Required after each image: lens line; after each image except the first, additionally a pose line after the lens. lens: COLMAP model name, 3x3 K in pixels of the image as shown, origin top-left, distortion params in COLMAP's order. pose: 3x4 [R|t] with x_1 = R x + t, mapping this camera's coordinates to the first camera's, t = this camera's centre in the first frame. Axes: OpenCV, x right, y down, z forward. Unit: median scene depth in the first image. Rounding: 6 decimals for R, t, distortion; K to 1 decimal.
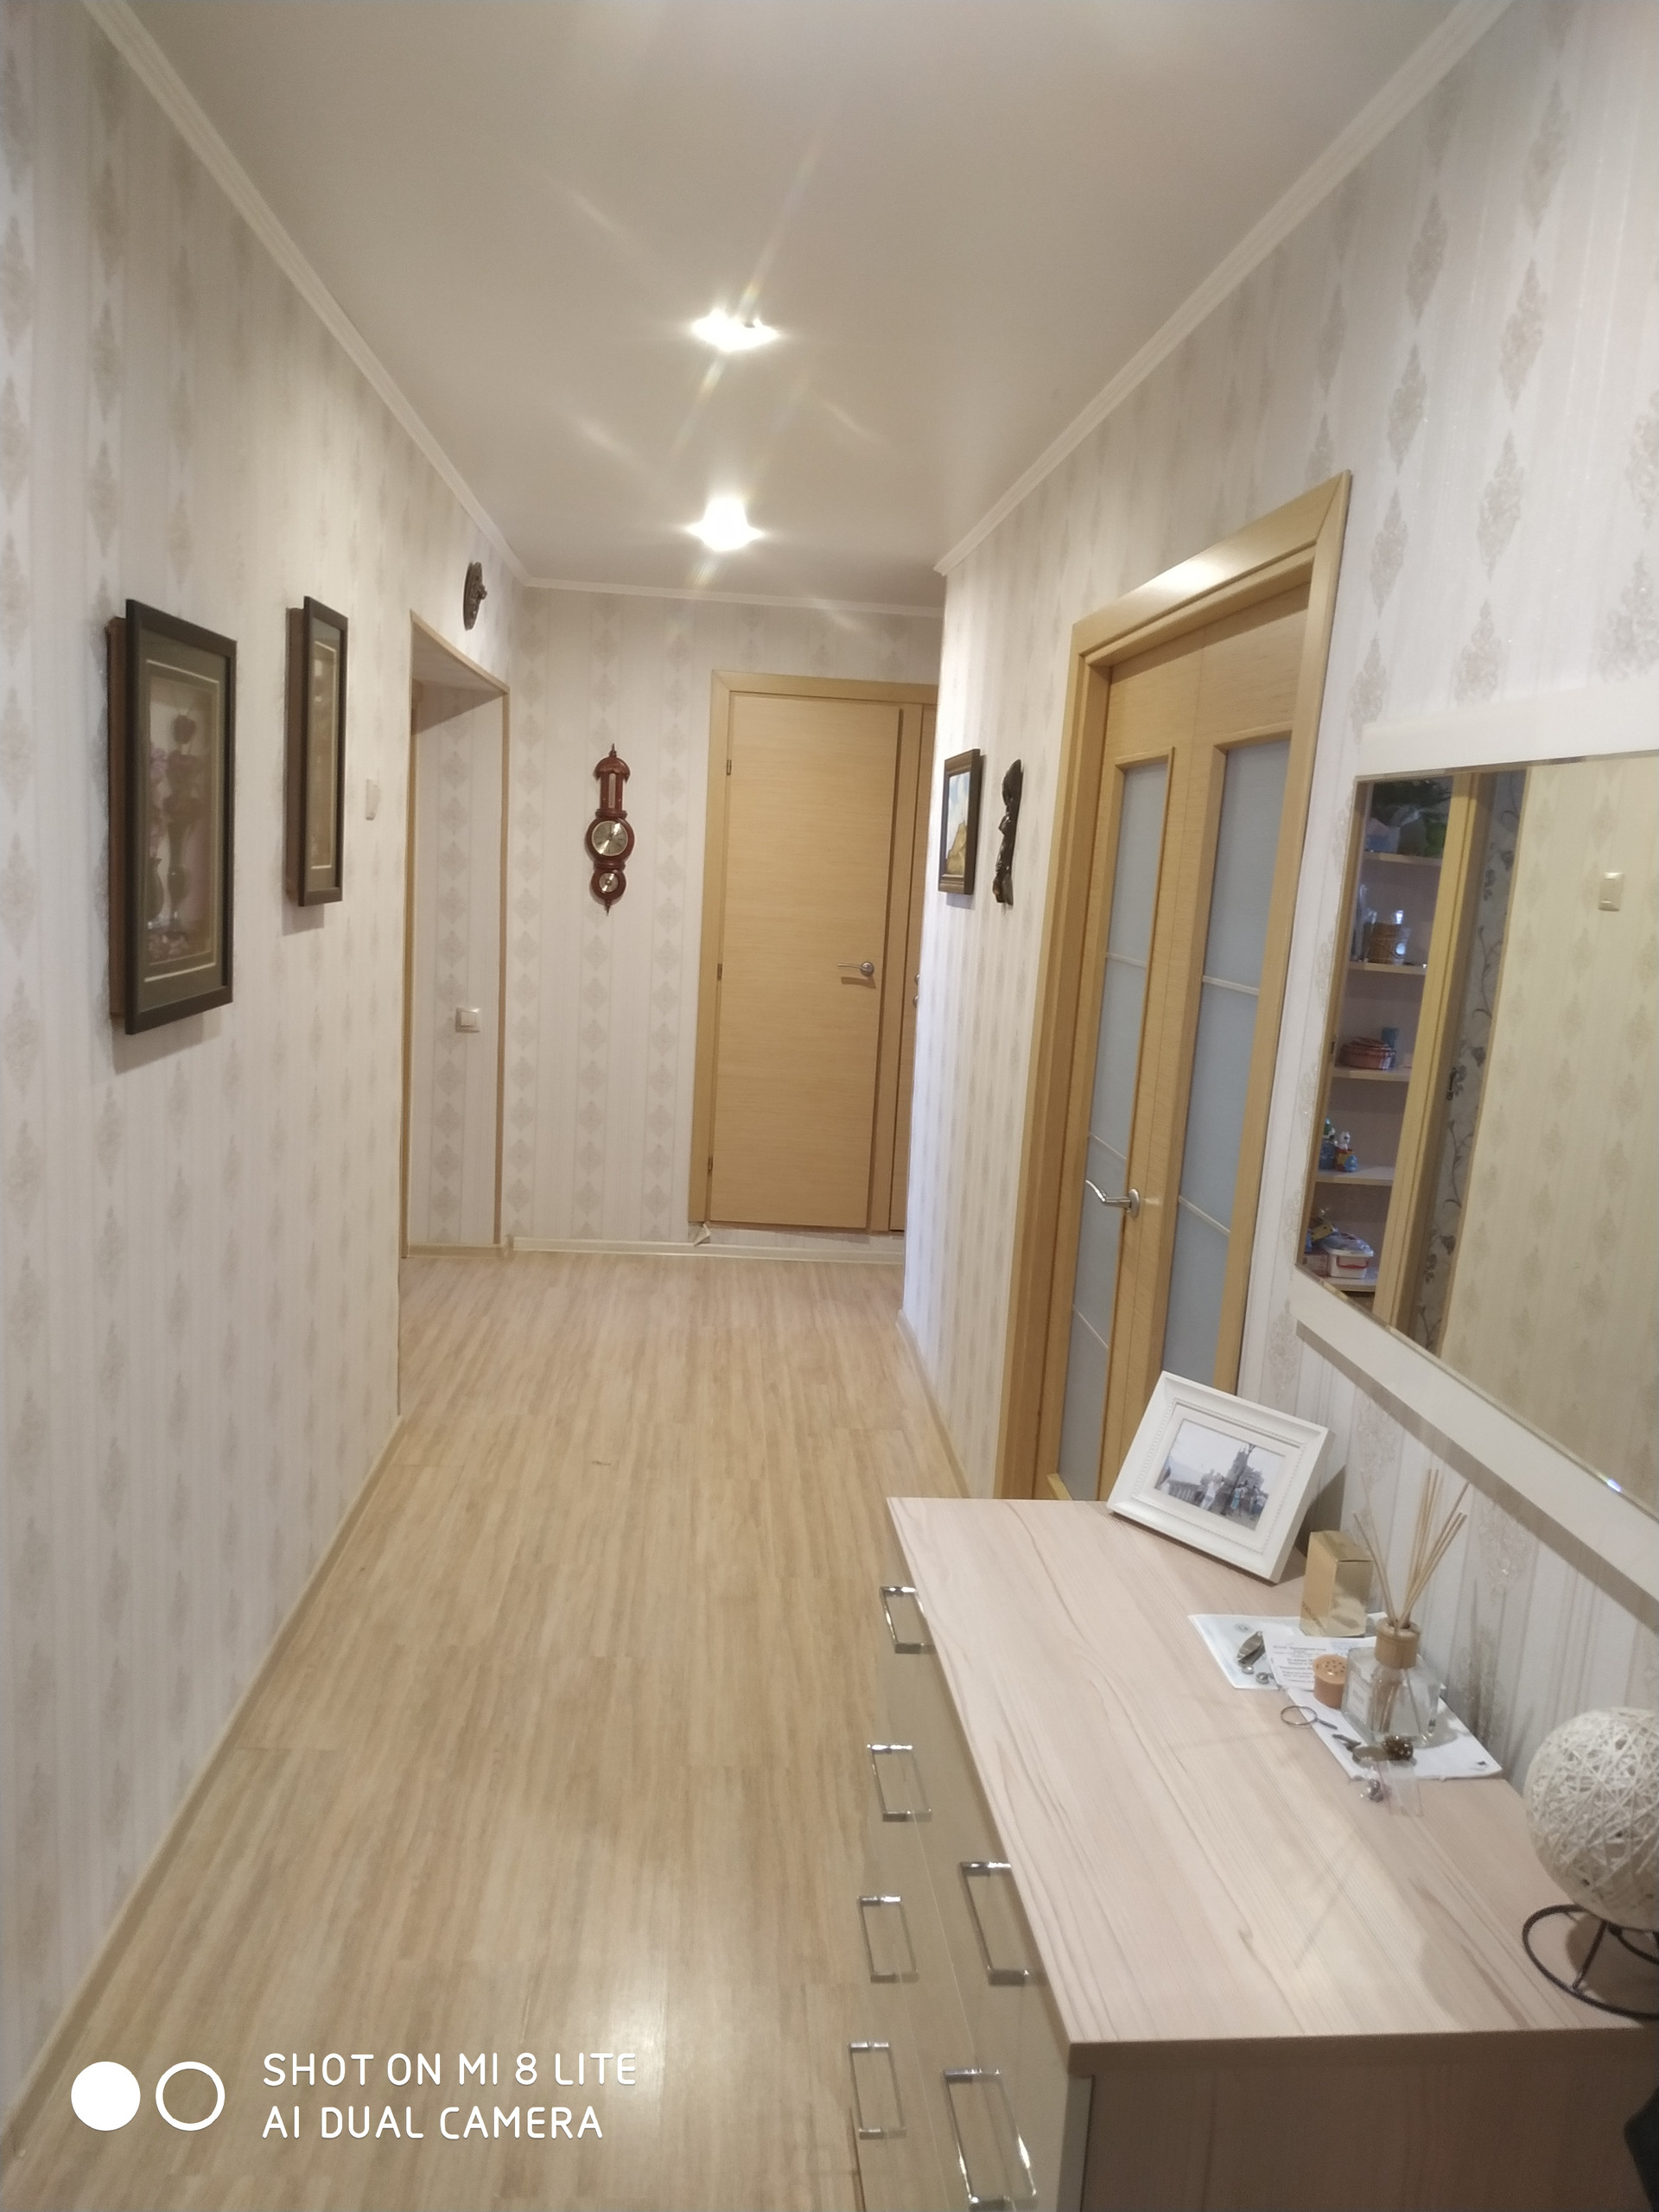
lens RADIAL K [[1539.1, 0, 829.5], [0, 1539.1, 1106.0], [0, 0, 1]] dist [0.134055, -0.237430]
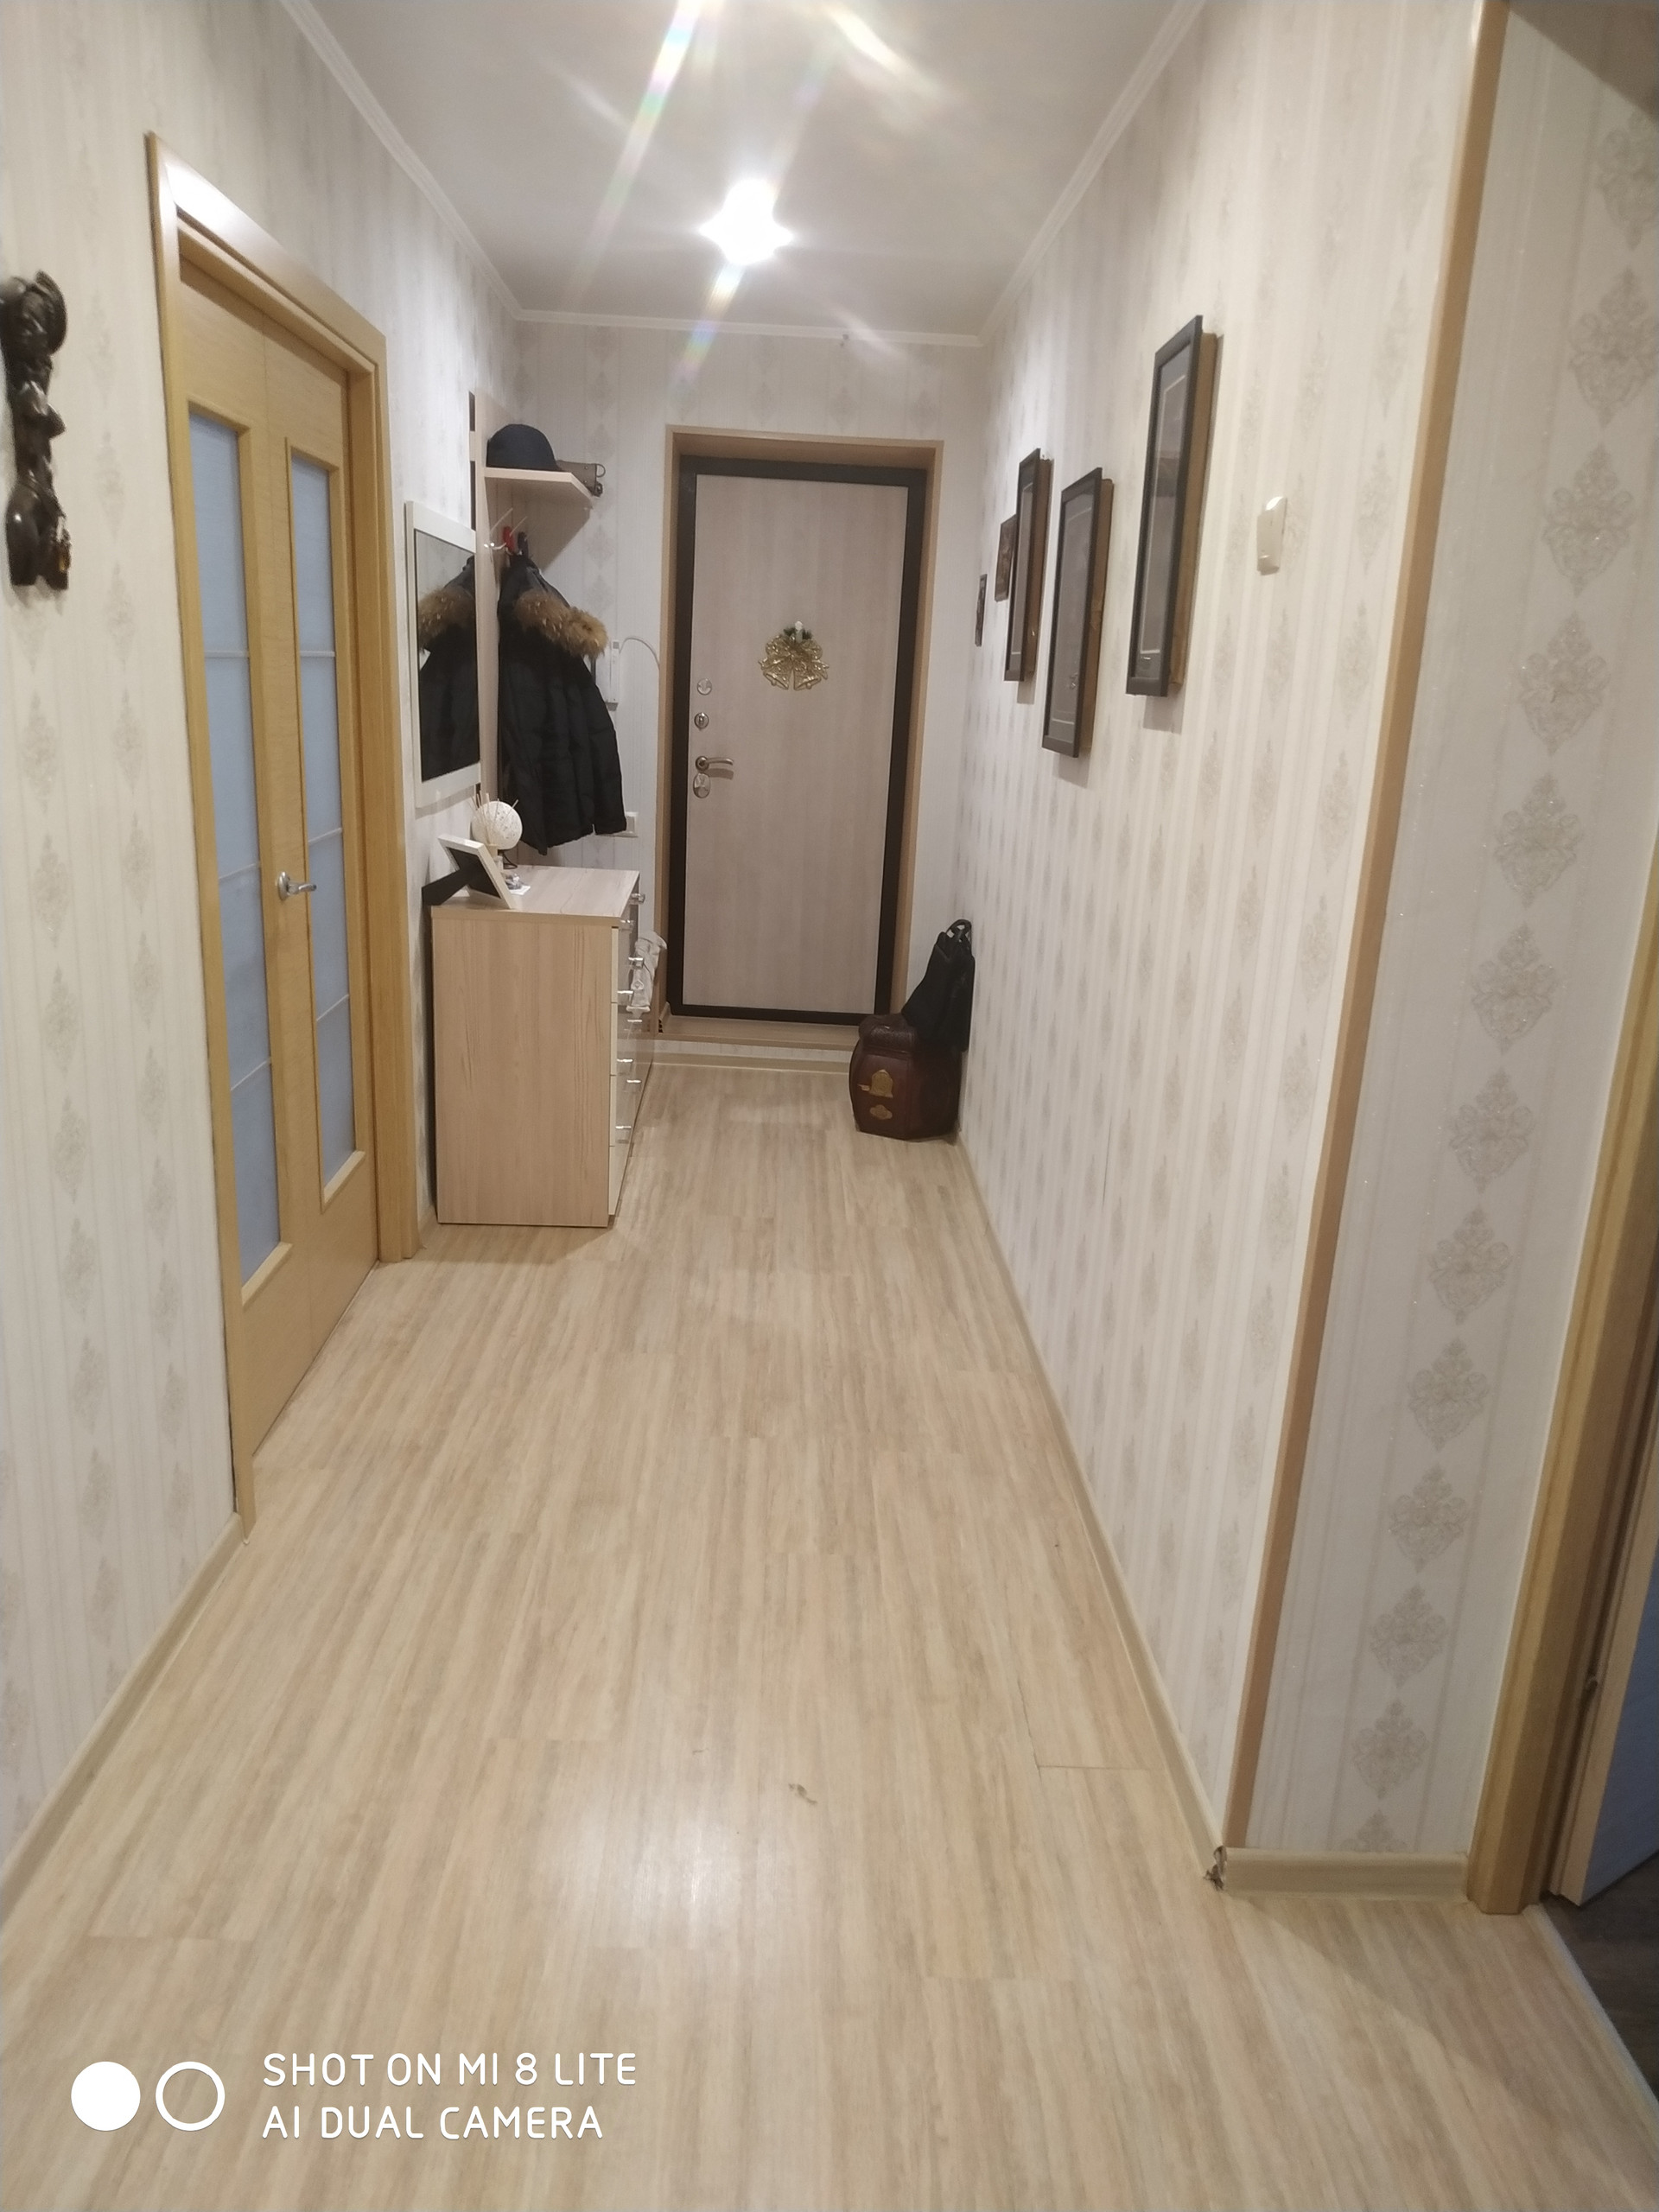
lens RADIAL K [[1539.1, 0, 829.5], [0, 1539.1, 1106.0], [0, 0, 1]] dist [0.134055, -0.237430]
pose [[-0.992916, -0.118101, 0.013041, -0.169510], [-0.101198, 0.898072, 0.428048, -0.244999], [-0.062265, 0.423696, -0.903662, 1.674594]]
